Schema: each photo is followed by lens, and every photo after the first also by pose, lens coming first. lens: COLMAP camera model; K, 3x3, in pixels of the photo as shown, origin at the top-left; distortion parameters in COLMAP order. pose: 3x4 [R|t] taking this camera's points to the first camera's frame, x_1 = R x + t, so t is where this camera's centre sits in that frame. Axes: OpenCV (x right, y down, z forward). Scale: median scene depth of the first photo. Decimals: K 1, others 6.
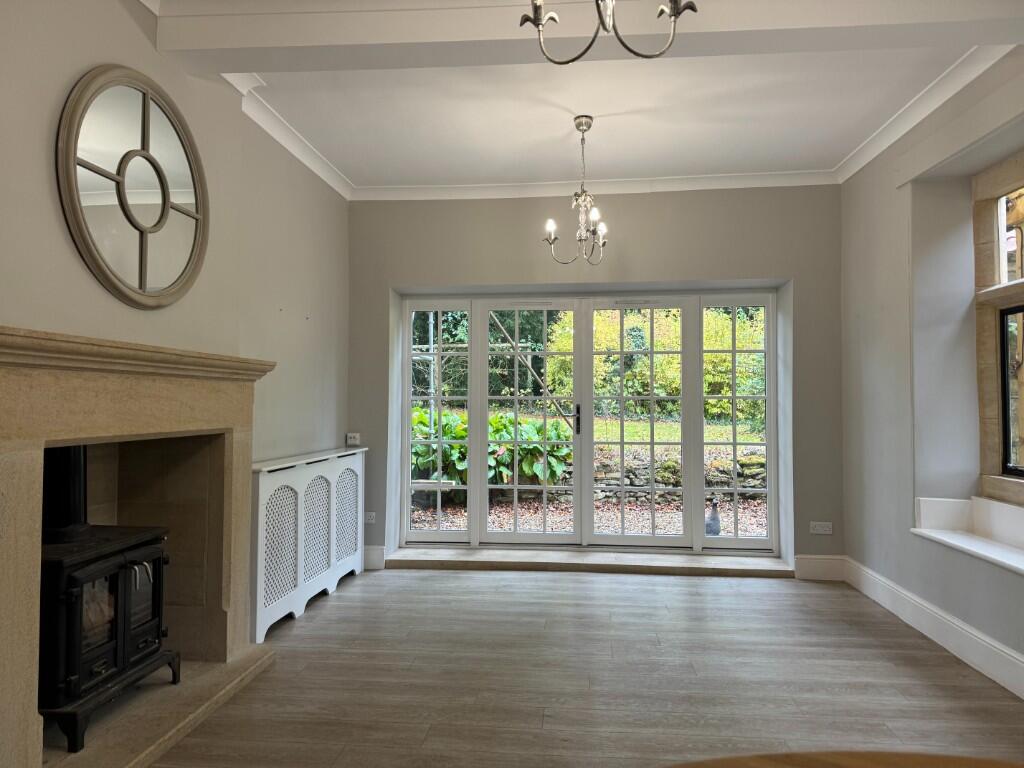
lens RADIAL K [[714.6, 0, 502.2], [0, 714.6, 390.9], [0, 0, 1]] dist [0.056895, -0.056848]
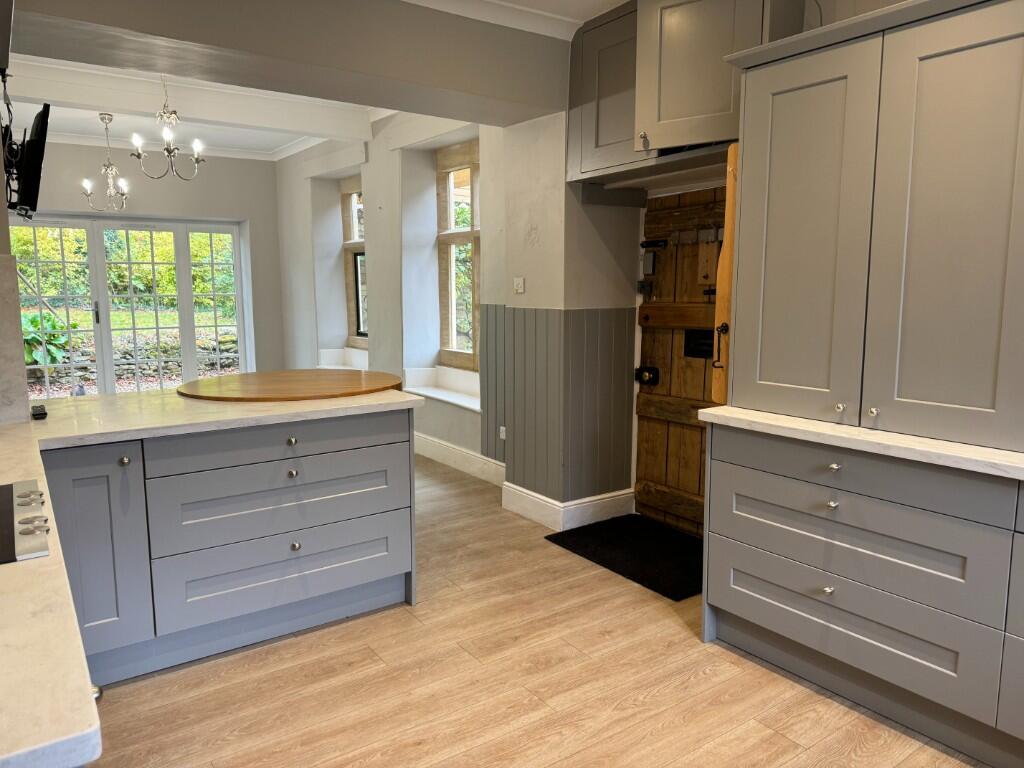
lens RADIAL K [[714.6, 0, 507.9], [0, 714.6, 380.6], [0, 0, 1]] dist [0.056895, -0.056848]
pose [[0.753267, -0.092371, 0.651196, -0.183667], [-0.005613, 0.989150, 0.146801, -0.034103], [-0.657690, -0.114235, 0.744576, -0.467846]]
